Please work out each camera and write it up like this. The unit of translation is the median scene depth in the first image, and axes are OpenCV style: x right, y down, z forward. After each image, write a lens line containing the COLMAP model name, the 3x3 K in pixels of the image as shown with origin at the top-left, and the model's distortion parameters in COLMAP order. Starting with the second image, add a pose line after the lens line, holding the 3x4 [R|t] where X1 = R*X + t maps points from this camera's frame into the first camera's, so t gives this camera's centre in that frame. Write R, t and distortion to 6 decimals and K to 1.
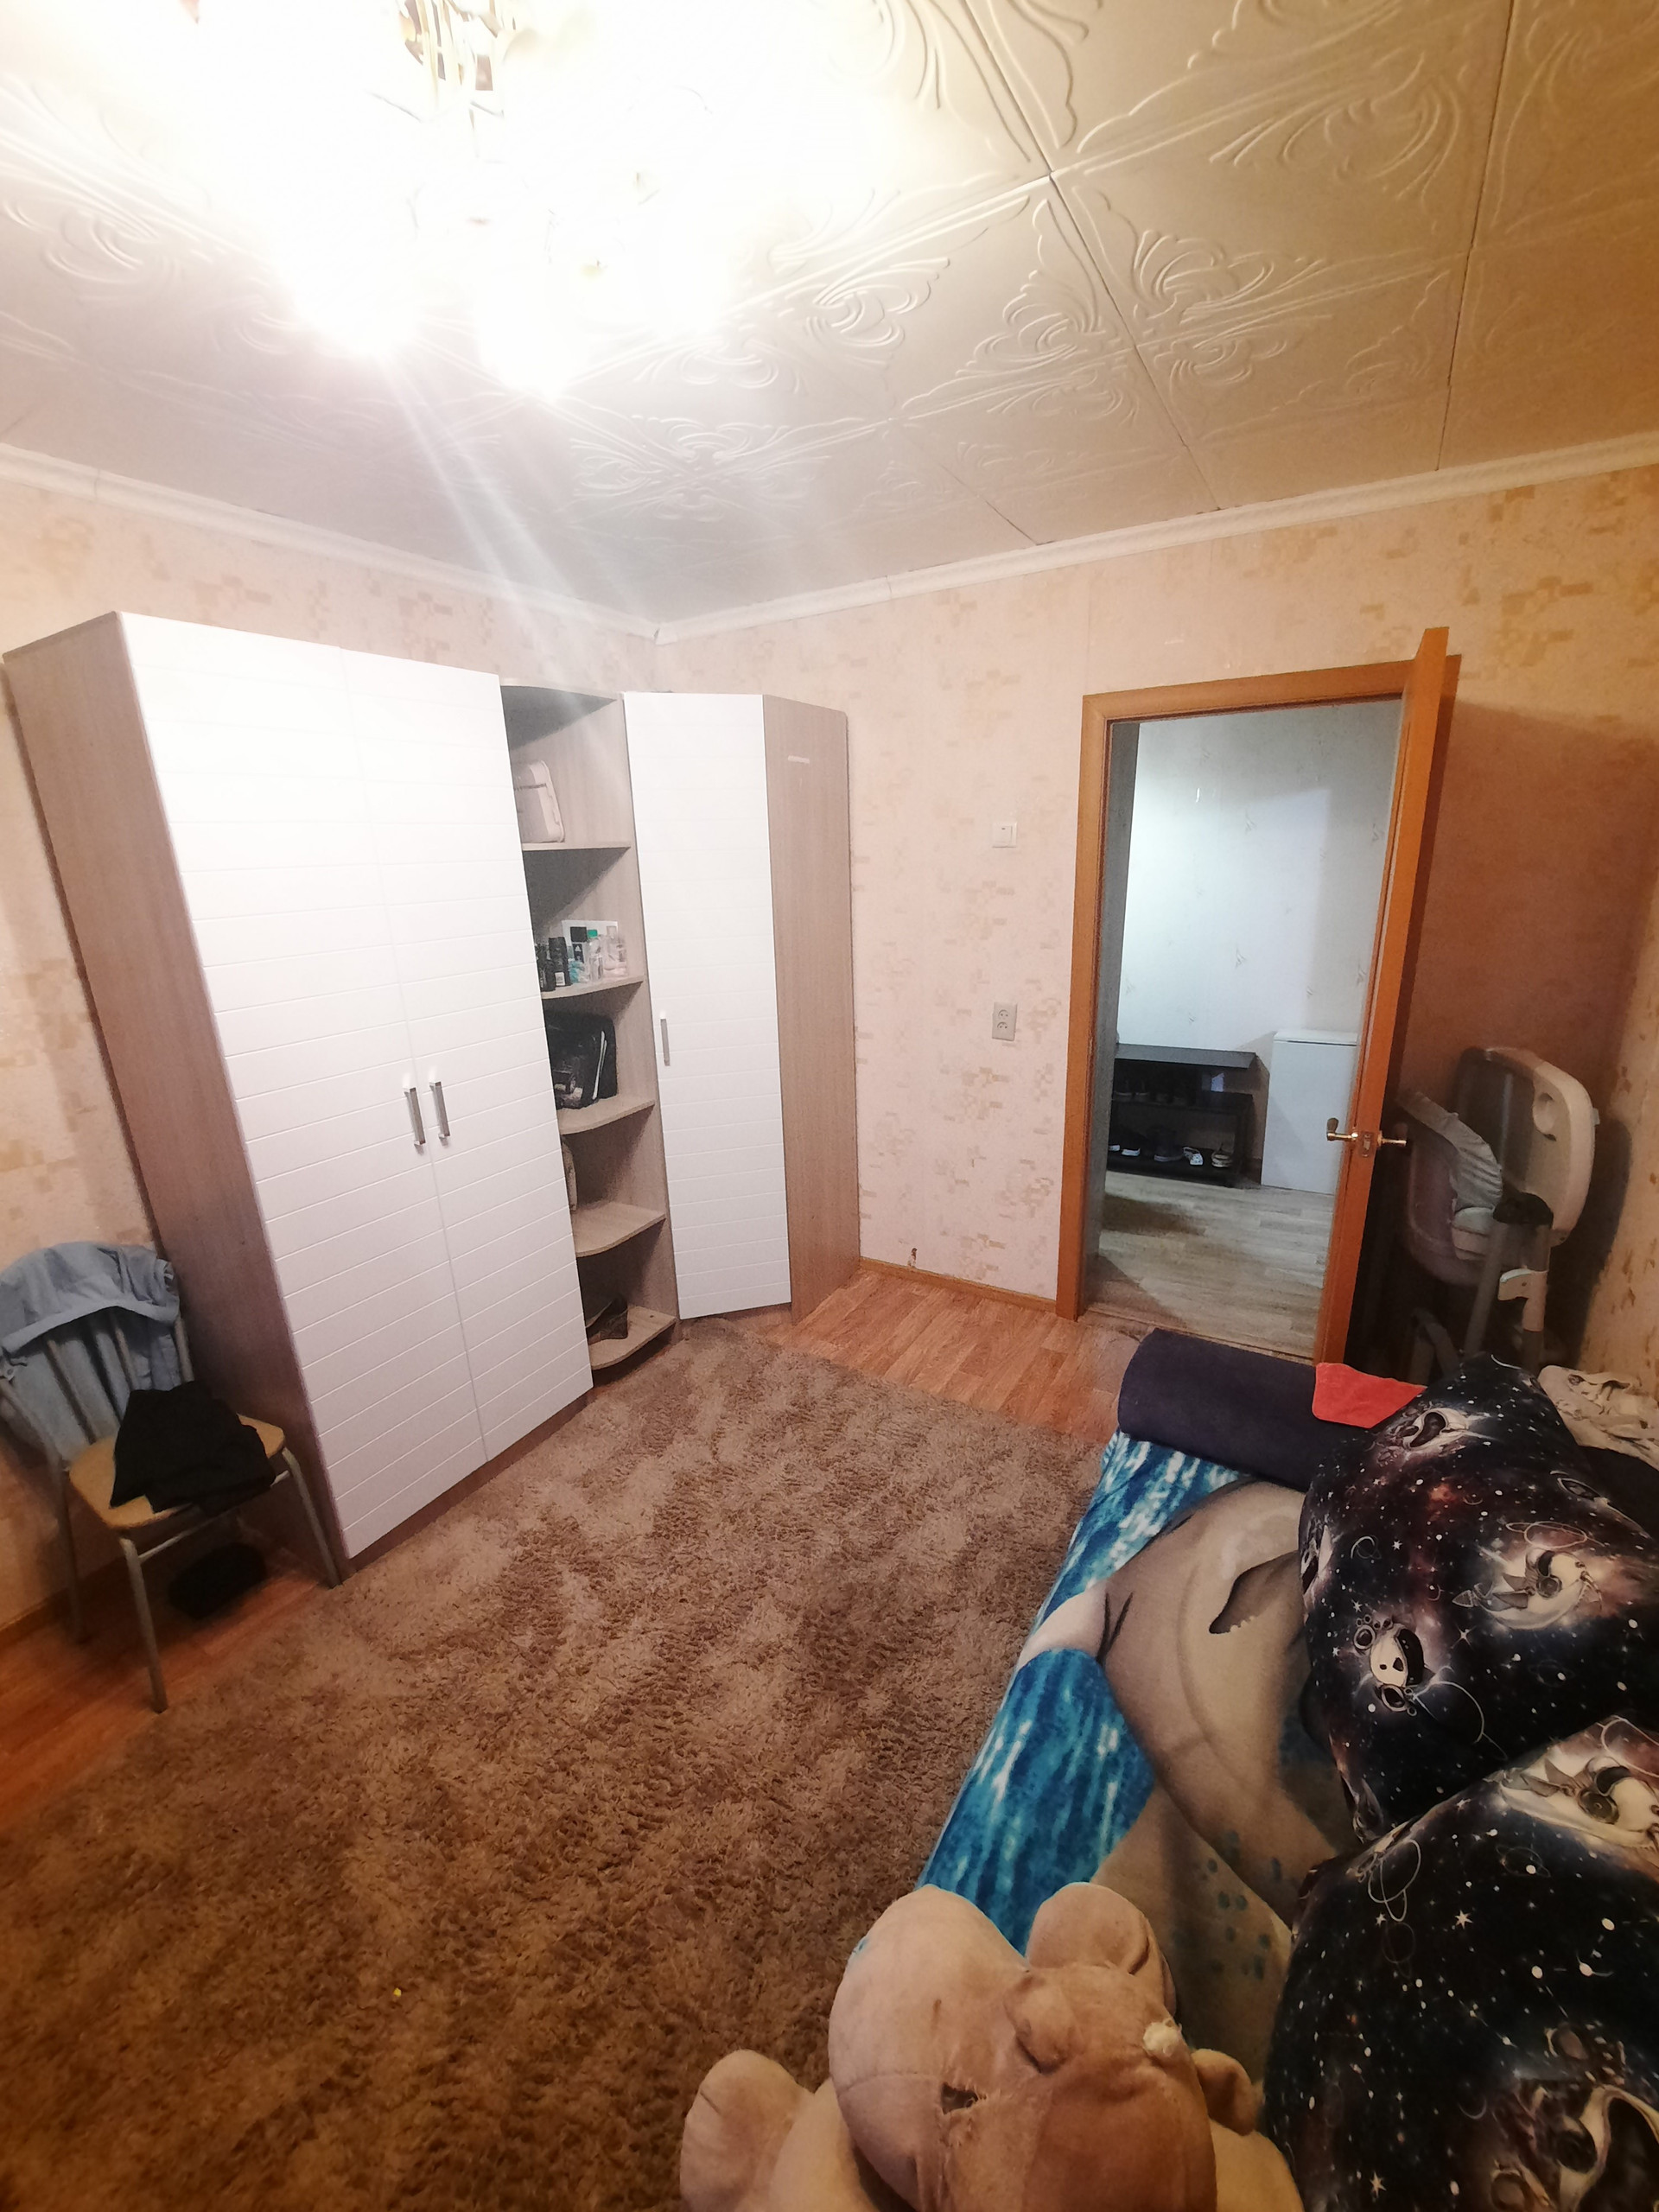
lens RADIAL K [[852.9, 0, 829.5], [0, 852.9, 1106.0], [0, 0, 1]] dist [-0.052576, 0.005081]
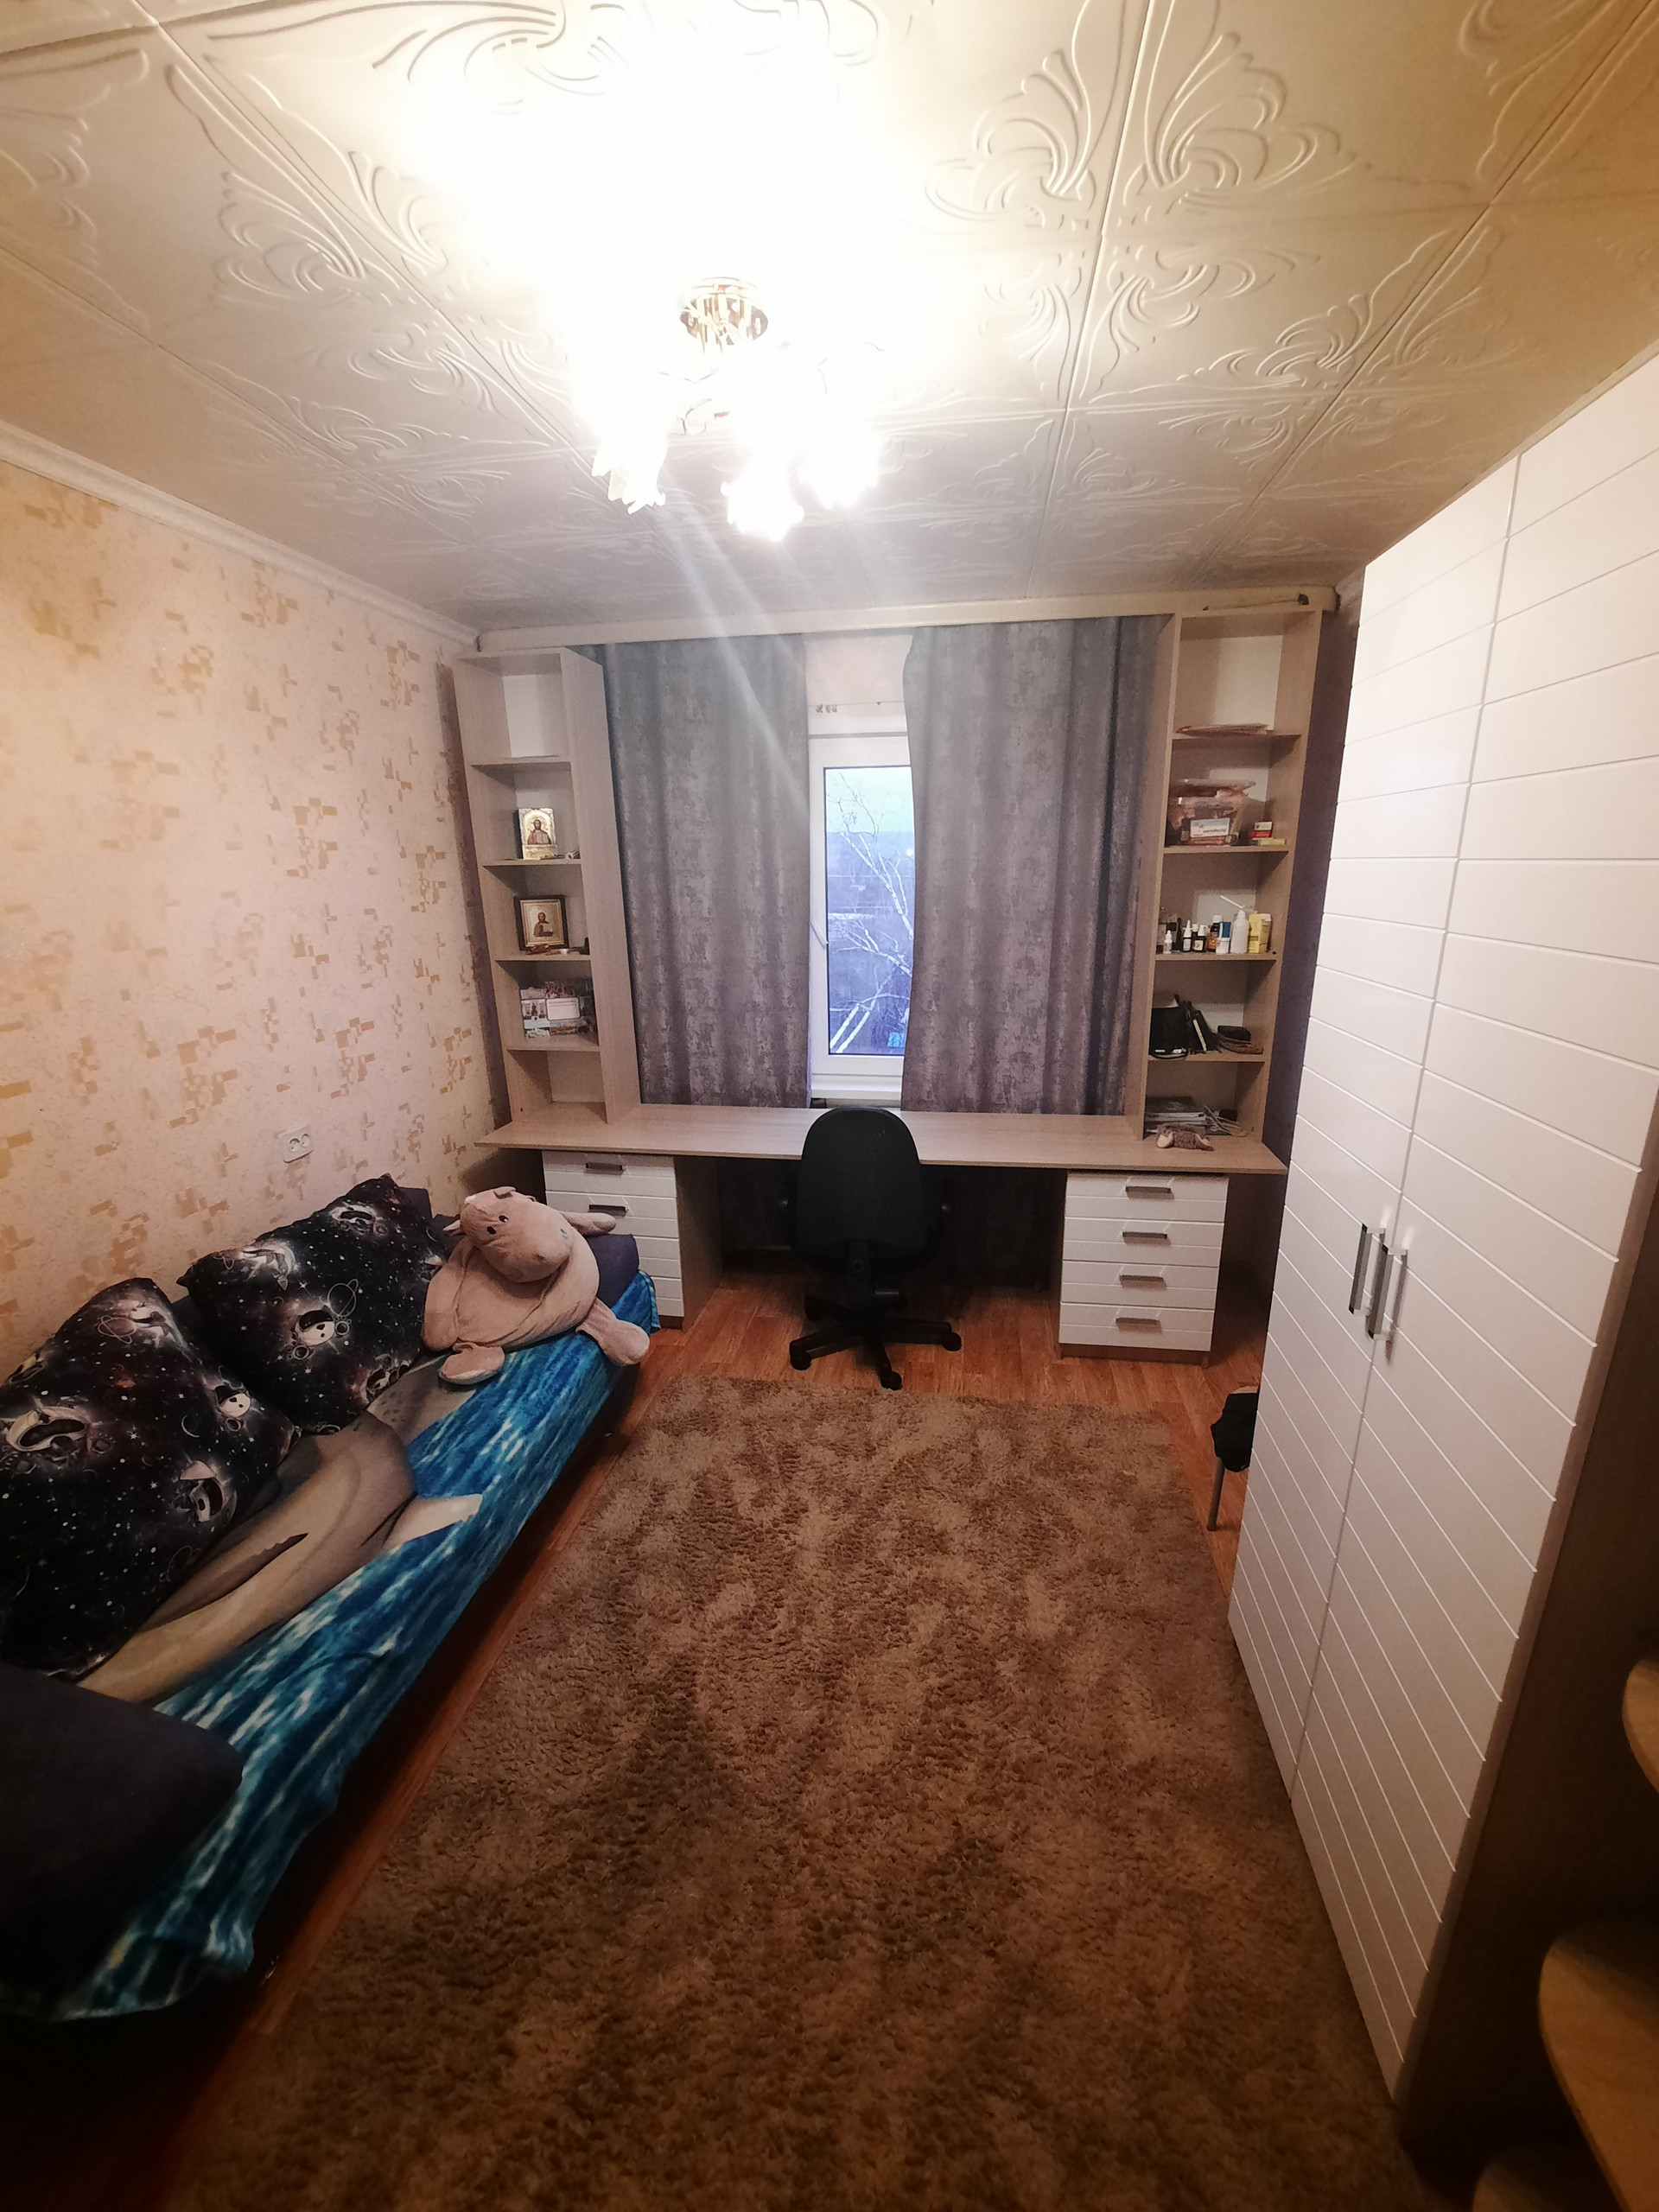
lens RADIAL K [[852.9, 0, 829.5], [0, 852.9, 1106.0], [0, 0, 1]] dist [-0.052576, 0.005081]
pose [[-0.922980, 0.154293, -0.352564, 0.095988], [-0.061242, 0.845553, 0.530367, -0.602311], [0.379943, 0.511110, -0.770980, 2.019632]]
